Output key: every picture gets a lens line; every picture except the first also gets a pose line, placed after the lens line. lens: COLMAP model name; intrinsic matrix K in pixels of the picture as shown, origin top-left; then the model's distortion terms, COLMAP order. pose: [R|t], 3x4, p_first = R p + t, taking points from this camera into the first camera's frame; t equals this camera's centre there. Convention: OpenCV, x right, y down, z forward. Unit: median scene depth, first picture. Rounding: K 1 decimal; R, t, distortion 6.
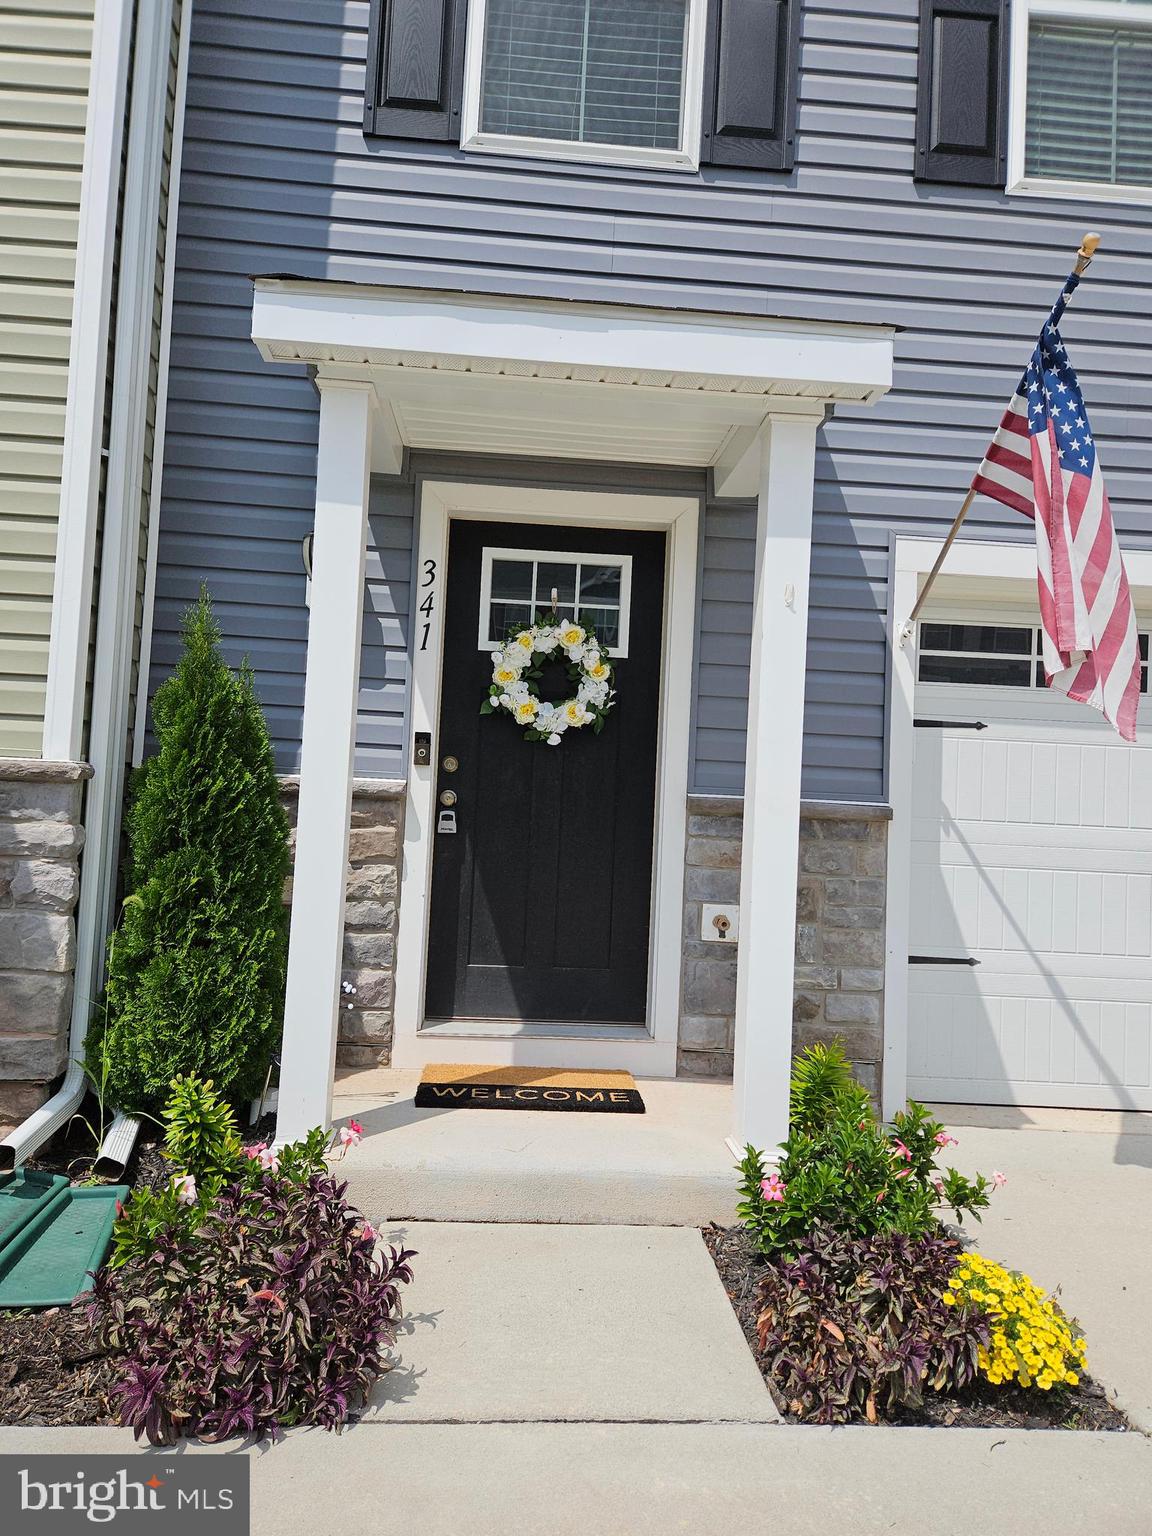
lens RADIAL K [[1041.1, 0, 576.0], [0, 1041.1, 768.0], [0, 0, 1]] dist [0.071408, -0.064640]
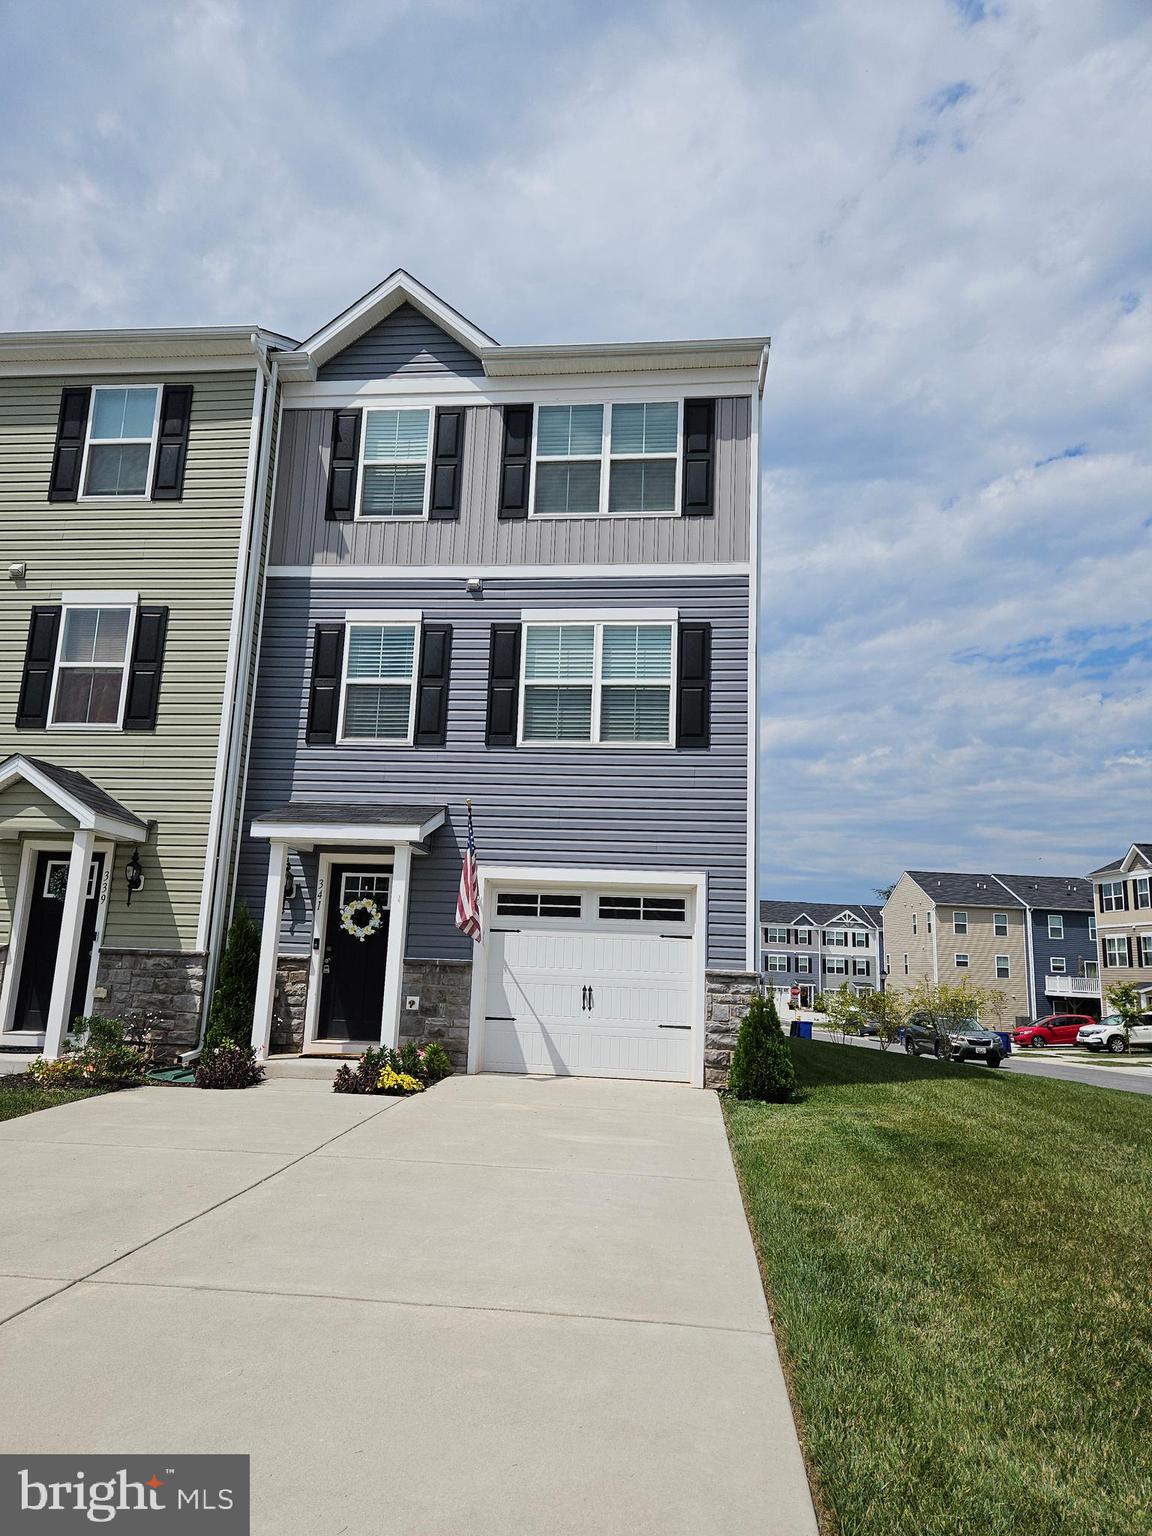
lens RADIAL K [[1048.0, 0, 559.3], [0, 1048.0, 781.0], [0, 0, 1]] dist [0.073891, -0.067307]
pose [[0.982395, -0.042827, -0.181838, 1.087782], [0.014637, 0.988021, -0.153625, -0.005316], [0.186239, 0.148259, 0.971254, -1.836564]]
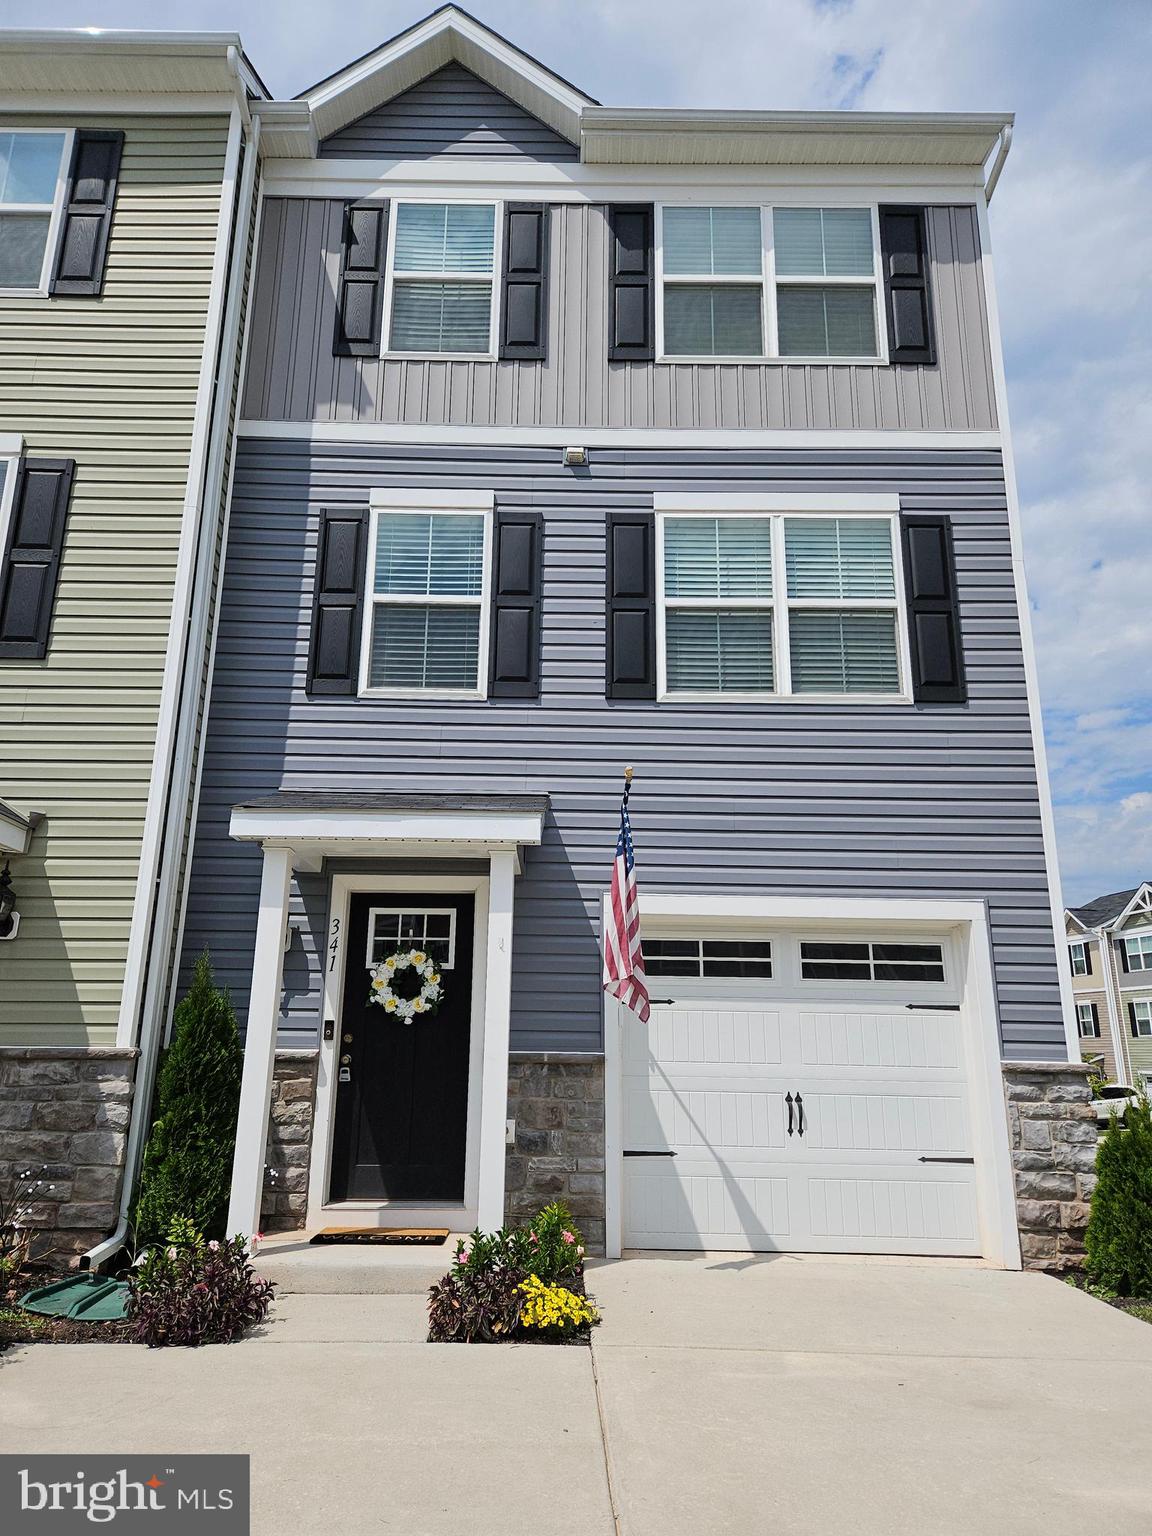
lens RADIAL K [[1048.0, 0, 559.3], [0, 1048.0, 781.0], [0, 0, 1]] dist [0.073891, -0.067307]
pose [[0.997290, -0.049325, -0.054582, 0.343146], [0.035809, 0.973579, -0.225527, -0.012334], [0.064264, 0.222962, 0.972707, -0.750569]]
